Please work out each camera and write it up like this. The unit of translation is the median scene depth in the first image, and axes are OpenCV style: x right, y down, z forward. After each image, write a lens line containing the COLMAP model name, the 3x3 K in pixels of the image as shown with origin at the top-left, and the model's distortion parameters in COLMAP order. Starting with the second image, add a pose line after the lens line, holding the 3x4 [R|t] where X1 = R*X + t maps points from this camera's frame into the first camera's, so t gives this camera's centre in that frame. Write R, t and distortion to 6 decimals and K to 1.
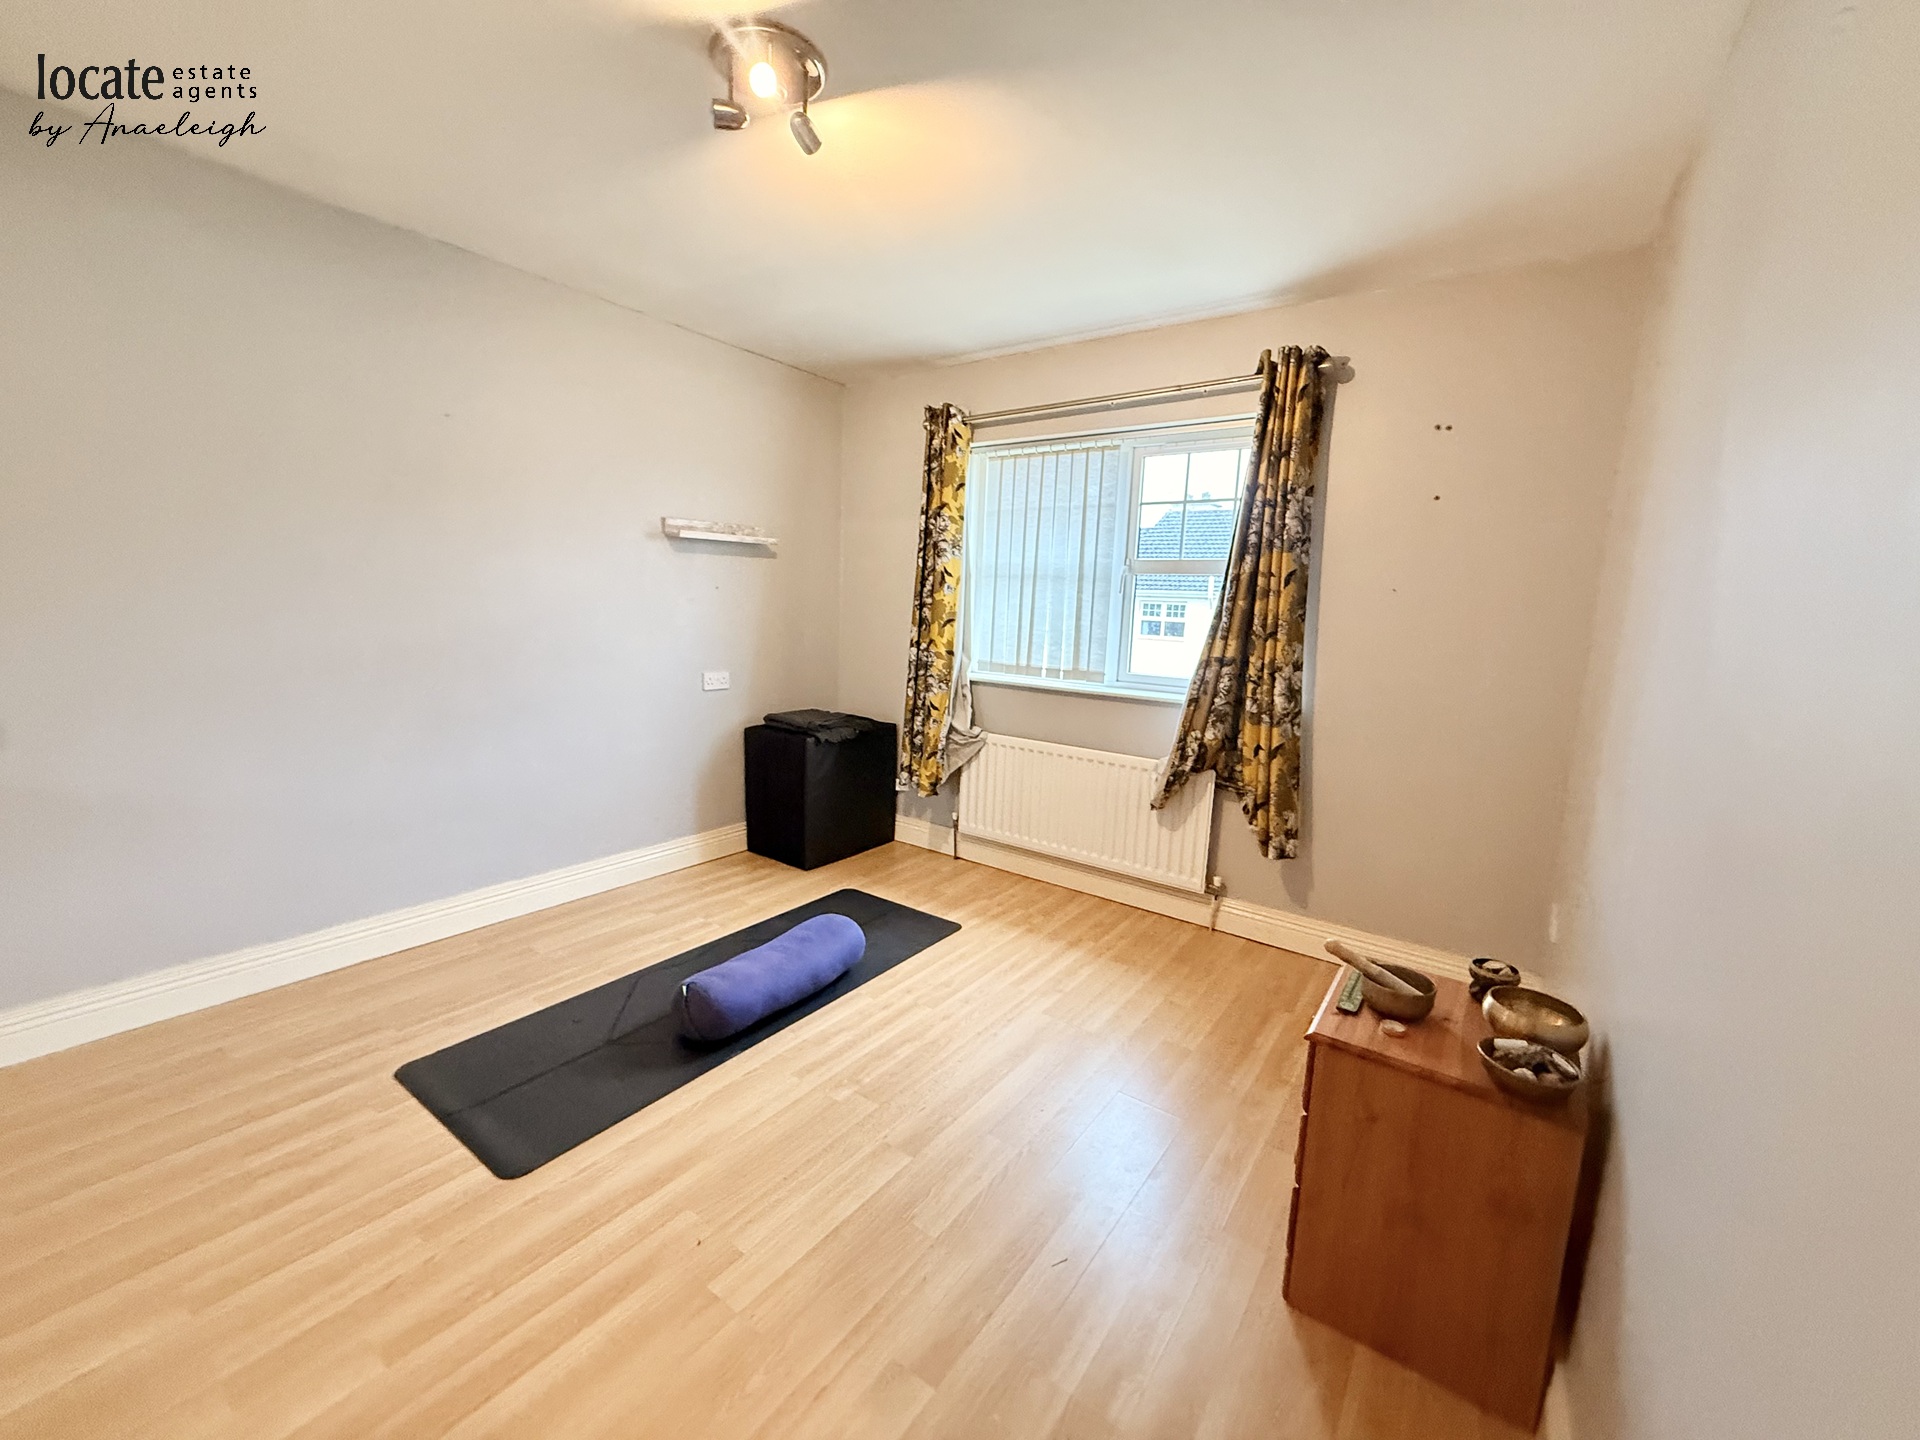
lens RADIAL K [[757.5, 0, 953.0], [0, 757.5, 716.2], [0, 0, 1]] dist [-0.005030, 0.000309]
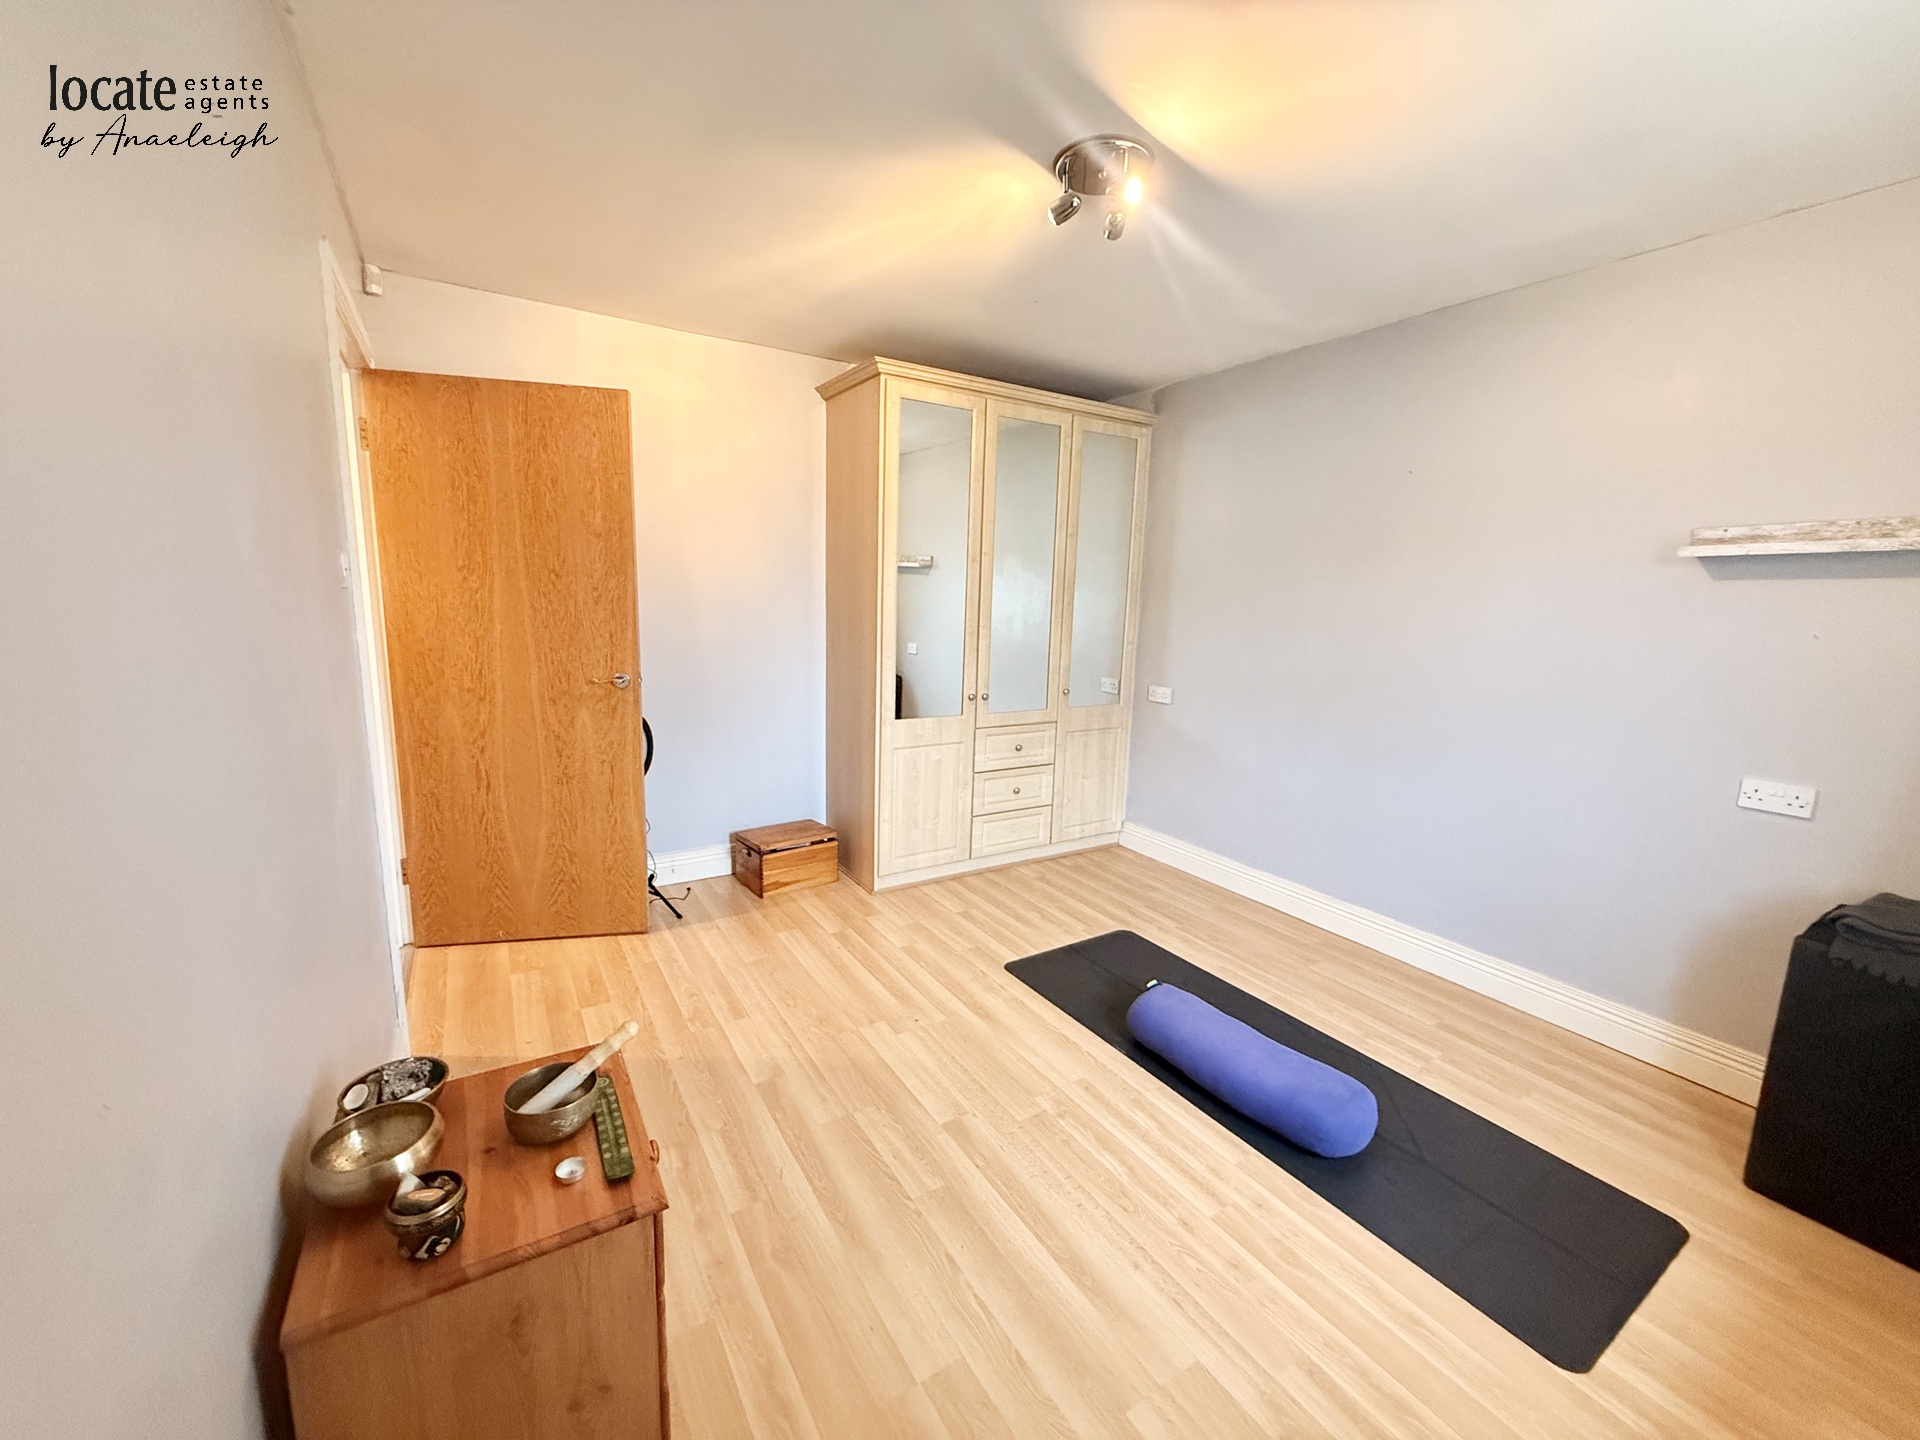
lens RADIAL K [[757.5, 0, 952.6], [0, 757.5, 720.8], [0, 0, 1]] dist [-0.005030, 0.000309]
pose [[-0.367353, 0.104012, -0.924247, 0.710158], [-0.184358, 0.965867, 0.181971, -0.148605], [0.911627, 0.237240, -0.335639, 0.985186]]
